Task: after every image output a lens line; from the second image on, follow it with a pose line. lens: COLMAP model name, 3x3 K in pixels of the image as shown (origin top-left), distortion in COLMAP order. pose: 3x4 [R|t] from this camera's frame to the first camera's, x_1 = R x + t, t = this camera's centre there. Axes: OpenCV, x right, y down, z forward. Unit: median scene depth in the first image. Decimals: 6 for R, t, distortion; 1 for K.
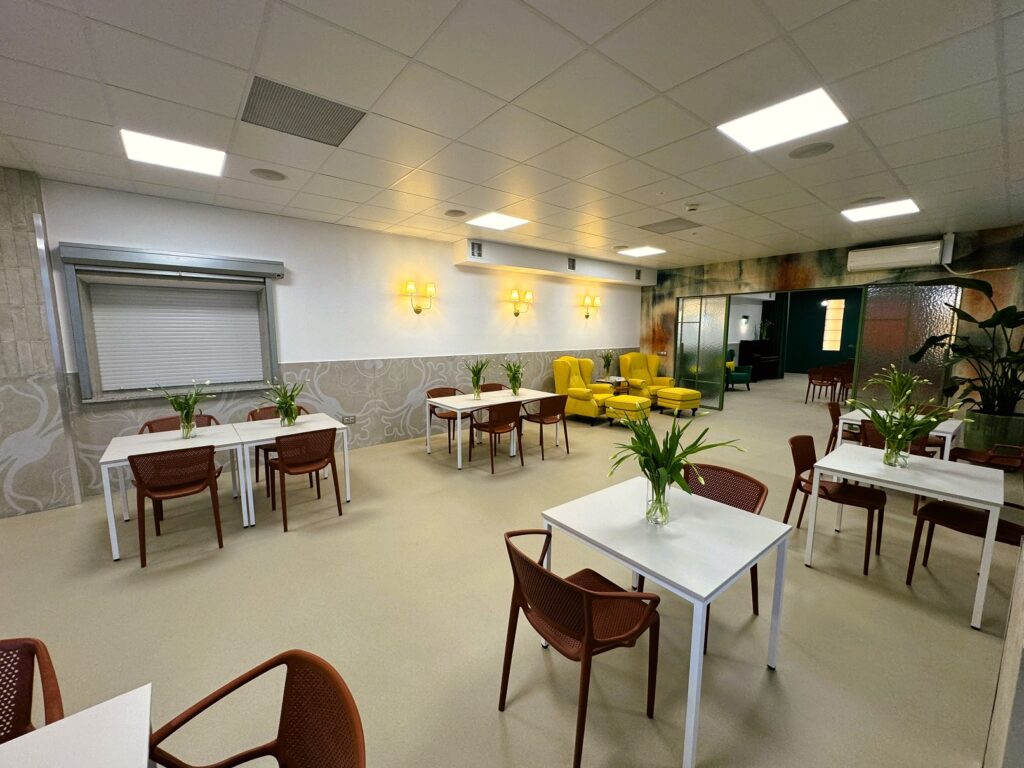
lens RADIAL K [[410.8, 0, 507.0], [0, 410.8, 387.0], [0, 0, 1]] dist [0.002178, 0.000318]
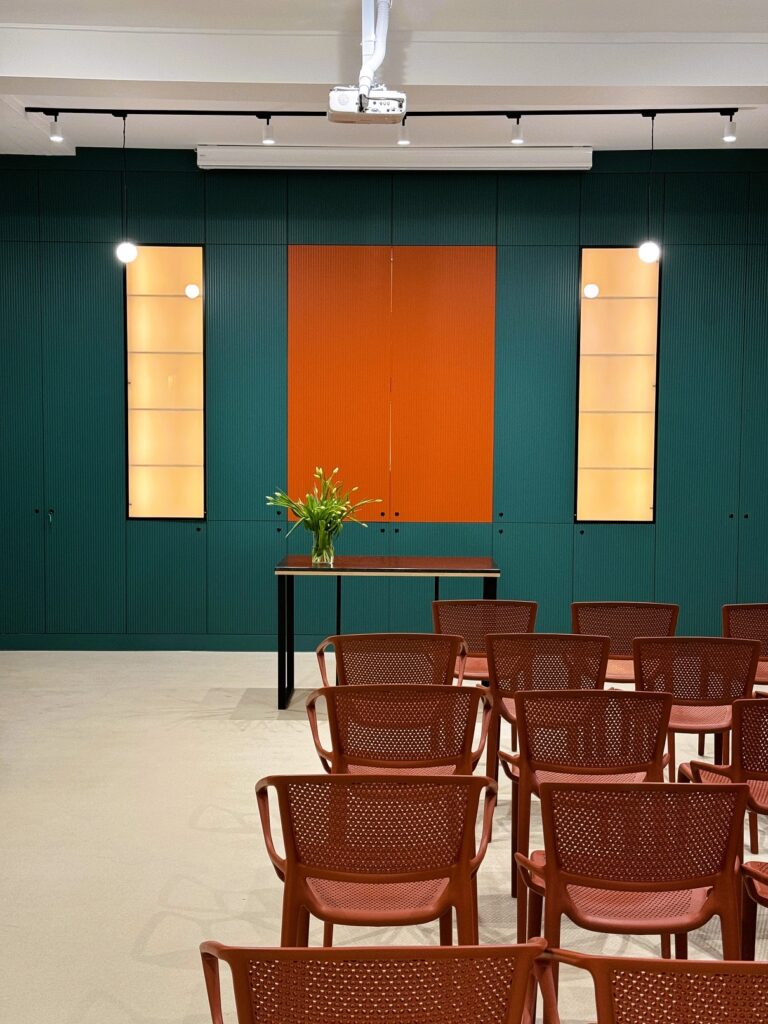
lens RADIAL K [[1402.8, 0, 383.6], [0, 1402.8, 514.1], [0, 0, 1]] dist [0.116417, 0.000000]
pose [[0.634507, -0.045328, 0.771587, 0.627492], [0.086548, 0.996167, -0.012651, -0.129923], [-0.768056, 0.074806, 0.635999, 0.908779]]
